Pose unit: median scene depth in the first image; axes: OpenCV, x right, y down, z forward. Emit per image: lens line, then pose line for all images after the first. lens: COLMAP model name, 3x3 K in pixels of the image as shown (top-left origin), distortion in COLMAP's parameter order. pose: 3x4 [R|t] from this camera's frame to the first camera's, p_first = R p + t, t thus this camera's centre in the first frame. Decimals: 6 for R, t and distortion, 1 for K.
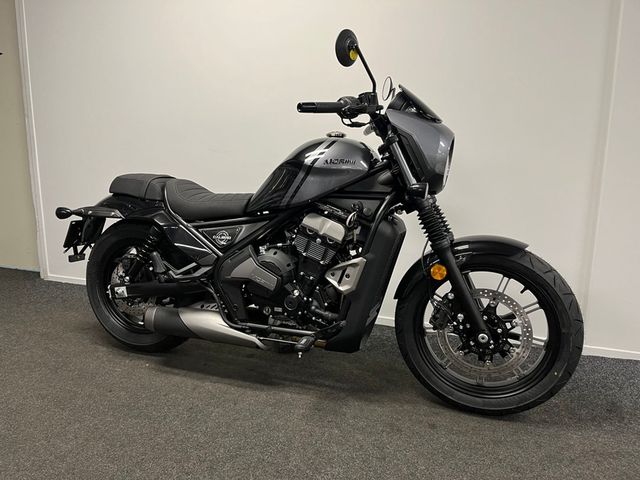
lens RADIAL K [[500.3, 0, 319.8], [0, 500.3, 247.8], [0, 0, 1]] dist [0.035353, -0.003178]
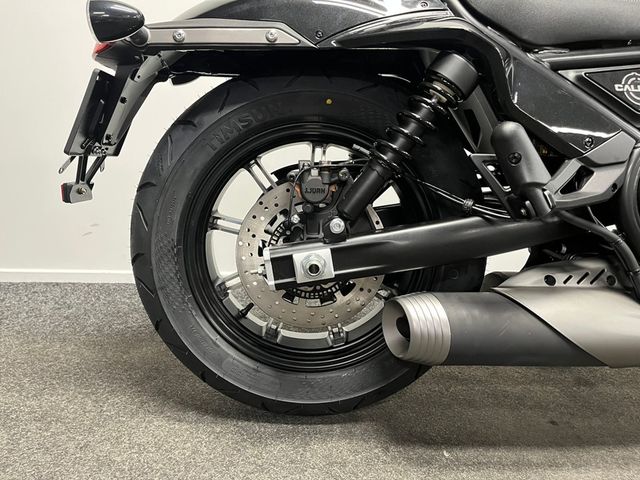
lens RADIAL K [[483.9, 0, 308.4], [0, 483.9, 239.0], [0, 0, 1]] dist [0.006218, 0.000547]
pose [[0.926575, -0.071776, 0.369197, -0.605310], [0.062395, 0.997354, 0.037304, 0.066878], [-0.370897, -0.011529, 0.928602, 0.813552]]
